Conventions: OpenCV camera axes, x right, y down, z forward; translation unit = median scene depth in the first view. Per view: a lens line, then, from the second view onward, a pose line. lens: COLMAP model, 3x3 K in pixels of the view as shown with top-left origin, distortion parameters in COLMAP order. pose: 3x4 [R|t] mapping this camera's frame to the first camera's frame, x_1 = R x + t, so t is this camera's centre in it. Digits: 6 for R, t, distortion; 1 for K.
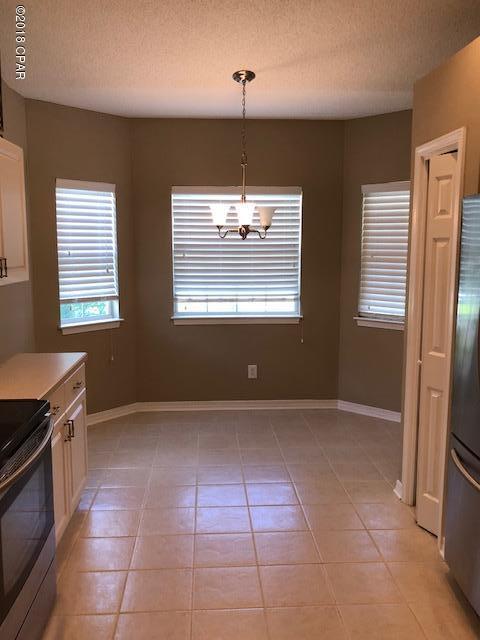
lens RADIAL K [[564.7, 0, 239.8], [0, 564.7, 319.4], [0, 0, 1]] dist [0.050605, -0.000470]
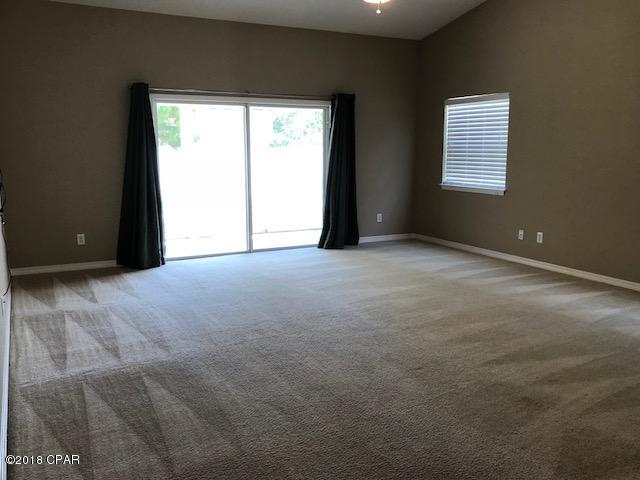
lens RADIAL K [[564.7, 0, 319.3], [0, 564.7, 239.4], [0, 0, 1]] dist [0.050605, -0.000470]
pose [[0.411016, 0.152412, -0.898797, 0.965139], [-0.100721, 0.987481, 0.121392, -0.008006], [0.906047, 0.040634, 0.421221, 0.017403]]
